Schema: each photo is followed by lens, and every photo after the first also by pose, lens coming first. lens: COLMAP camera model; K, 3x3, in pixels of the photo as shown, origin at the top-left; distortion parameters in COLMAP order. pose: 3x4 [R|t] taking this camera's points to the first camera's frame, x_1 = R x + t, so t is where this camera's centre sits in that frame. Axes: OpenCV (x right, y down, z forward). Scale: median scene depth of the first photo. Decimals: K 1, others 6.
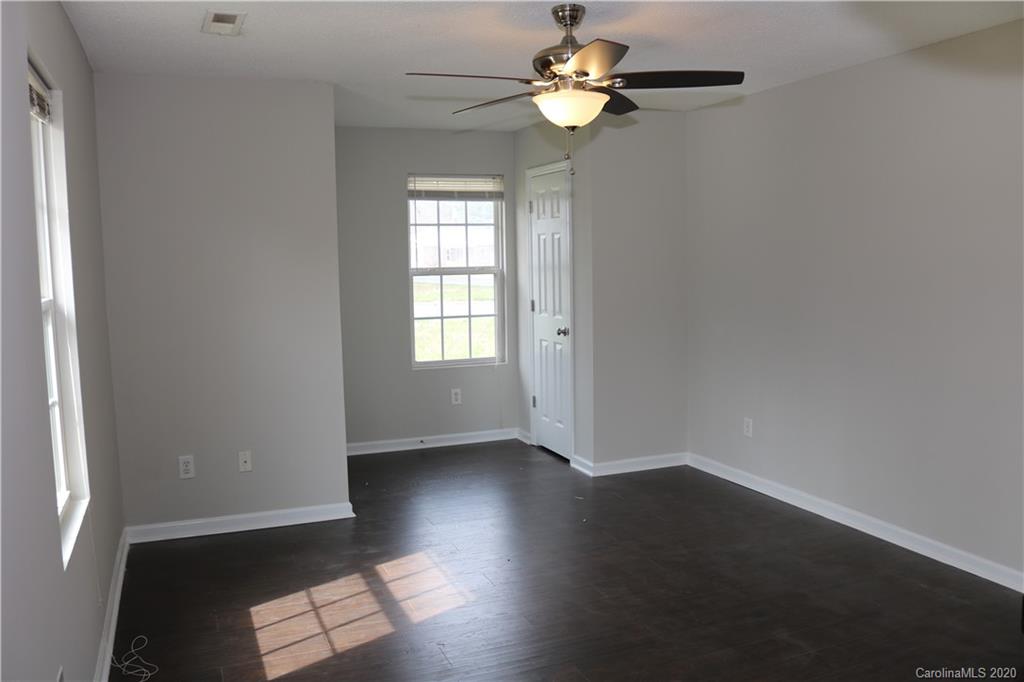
lens RADIAL K [[839.3, 0, 506.8], [0, 839.3, 333.1], [0, 0, 1]] dist [-0.147431, 0.122991]
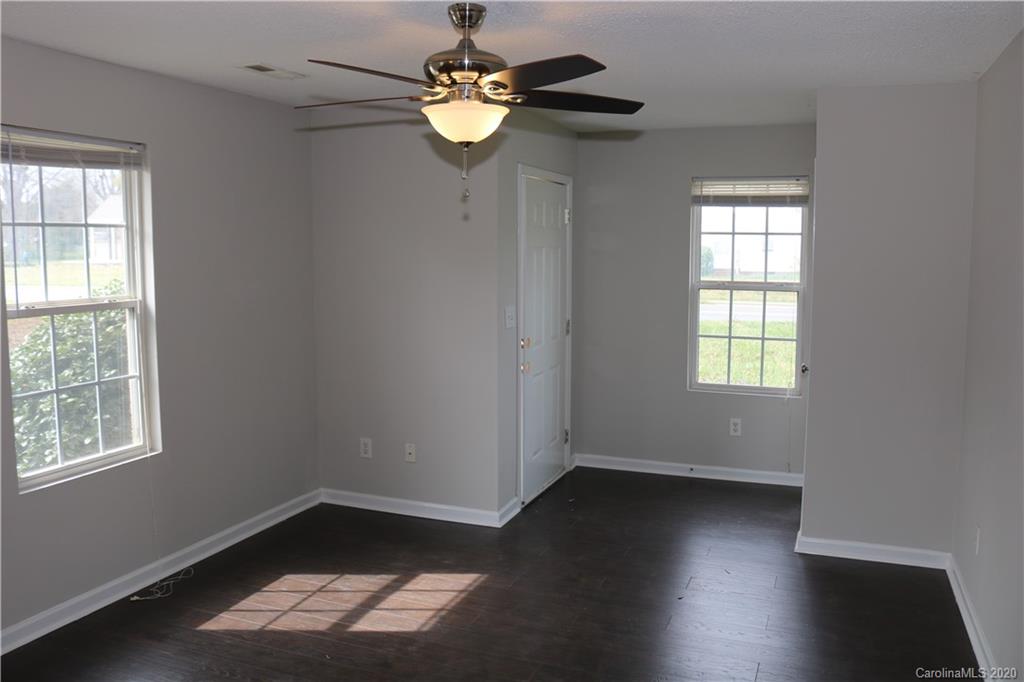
lens RADIAL K [[839.3, 0, 487.9], [0, 839.3, 340.1], [0, 0, 1]] dist [-0.147431, 0.122991]
pose [[0.720213, 0.095517, -0.687146, 0.520108], [-0.080935, 0.995281, 0.053520, -0.063183], [0.689016, 0.017069, 0.724545, 0.270703]]
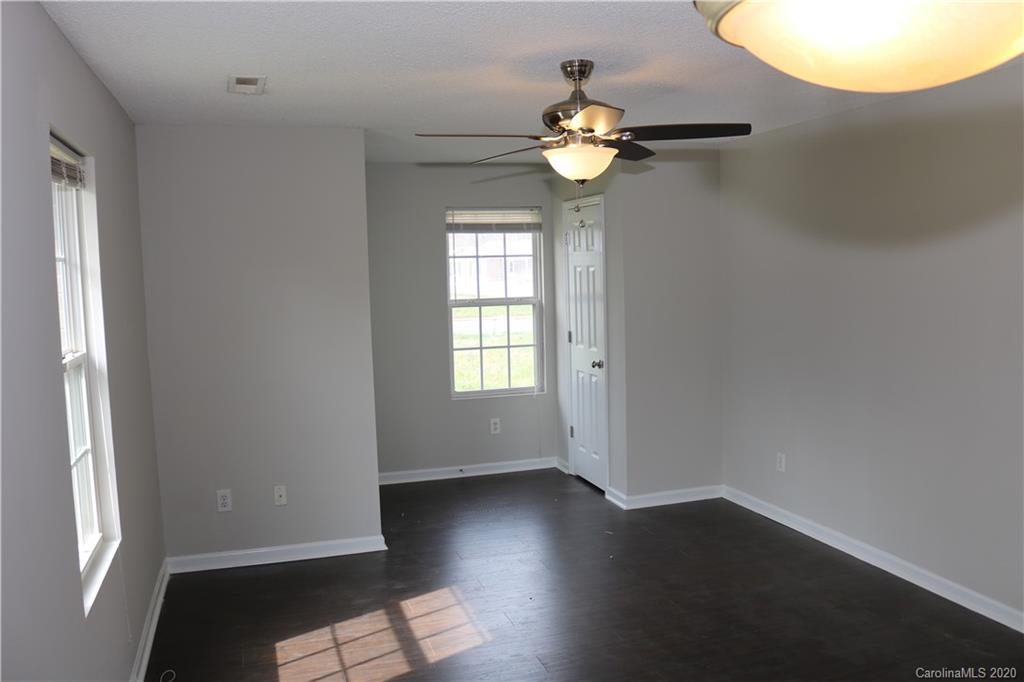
lens RADIAL K [[839.3, 0, 508.7], [0, 839.3, 332.5], [0, 0, 1]] dist [-0.147431, 0.122991]
pose [[0.997285, -0.002662, -0.073596, 0.046178], [0.001601, 0.999894, -0.014466, -0.034064], [0.073627, 0.014309, 0.997183, -0.014585]]
